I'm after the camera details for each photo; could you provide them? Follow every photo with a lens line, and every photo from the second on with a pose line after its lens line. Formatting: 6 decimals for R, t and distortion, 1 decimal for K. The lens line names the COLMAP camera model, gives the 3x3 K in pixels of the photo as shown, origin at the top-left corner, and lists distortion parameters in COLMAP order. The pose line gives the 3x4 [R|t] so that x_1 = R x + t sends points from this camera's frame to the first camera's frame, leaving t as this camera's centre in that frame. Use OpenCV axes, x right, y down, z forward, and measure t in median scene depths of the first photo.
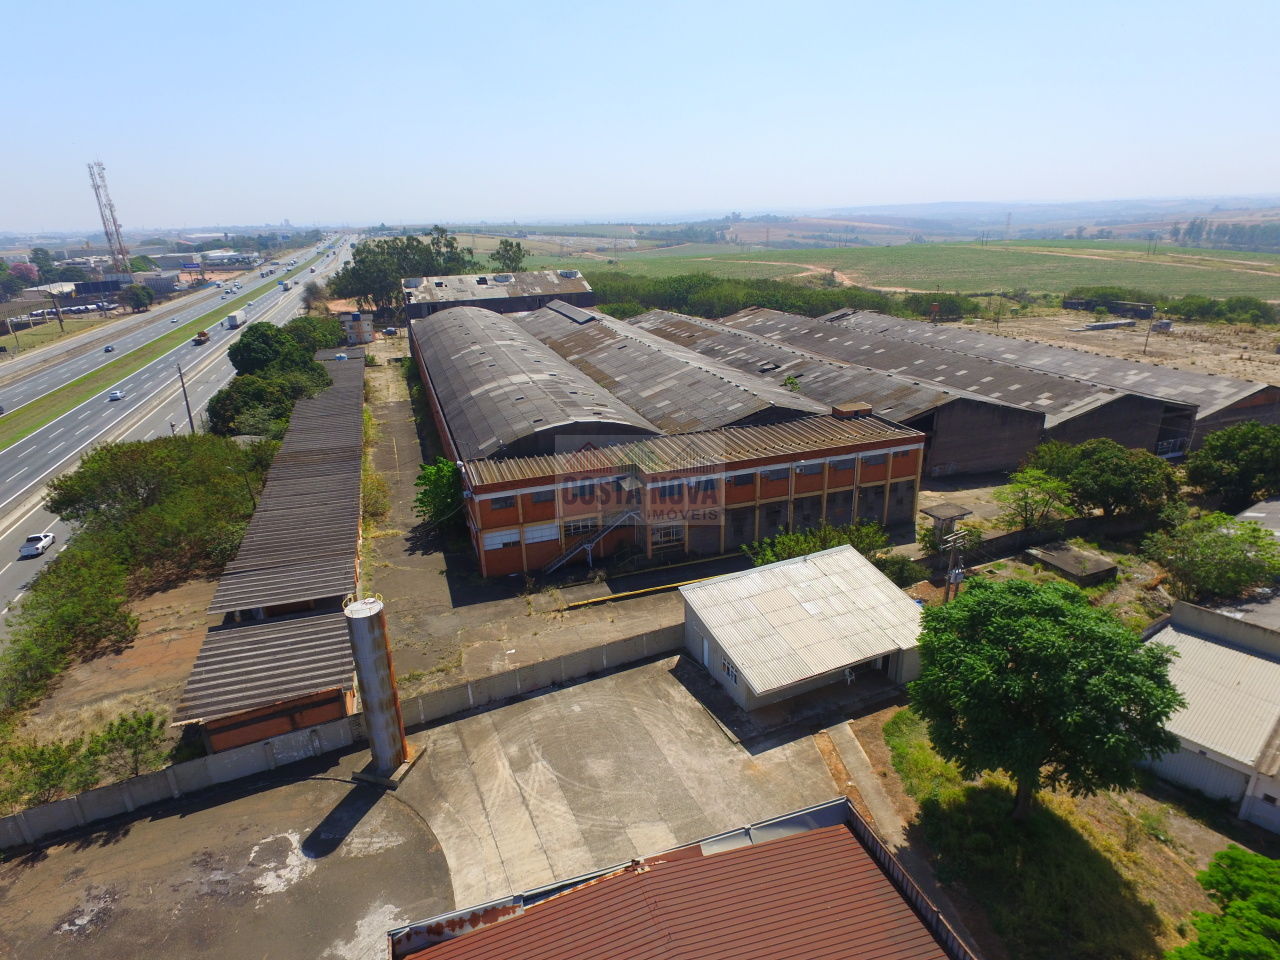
lens RADIAL K [[737.2, 0, 640.0], [0, 737.2, 480.0], [0, 0, 1]] dist [-0.008959, 0.013197]
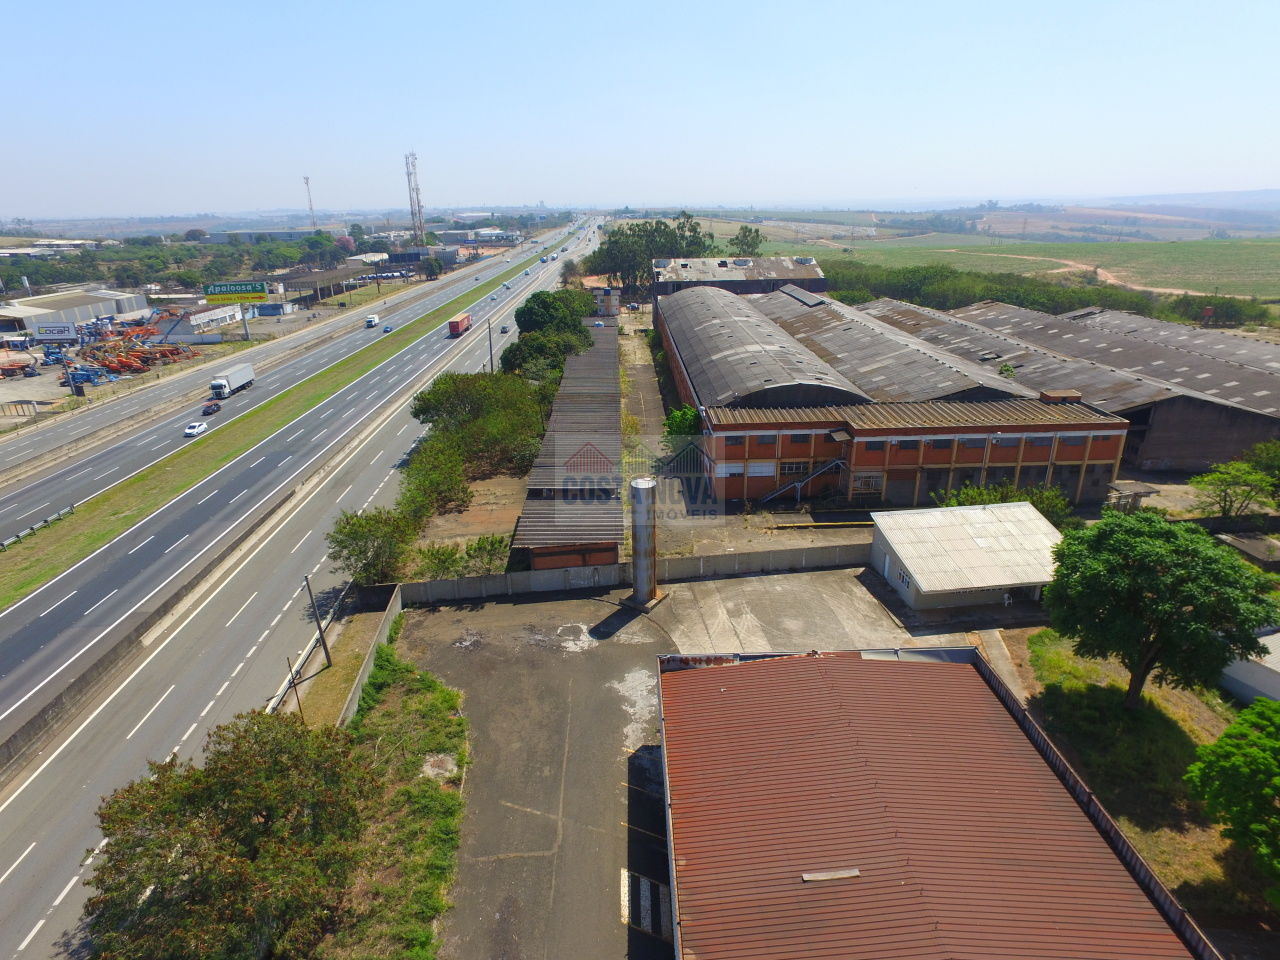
lens RADIAL K [[737.2, 0, 640.0], [0, 737.2, 480.0], [0, 0, 1]] dist [-0.008959, 0.013197]
pose [[0.955213, 0.116631, -0.271966, 0.005235], [-0.111656, 0.993174, 0.033750, 0.039274], [0.274046, -0.001872, 0.961715, -0.134835]]
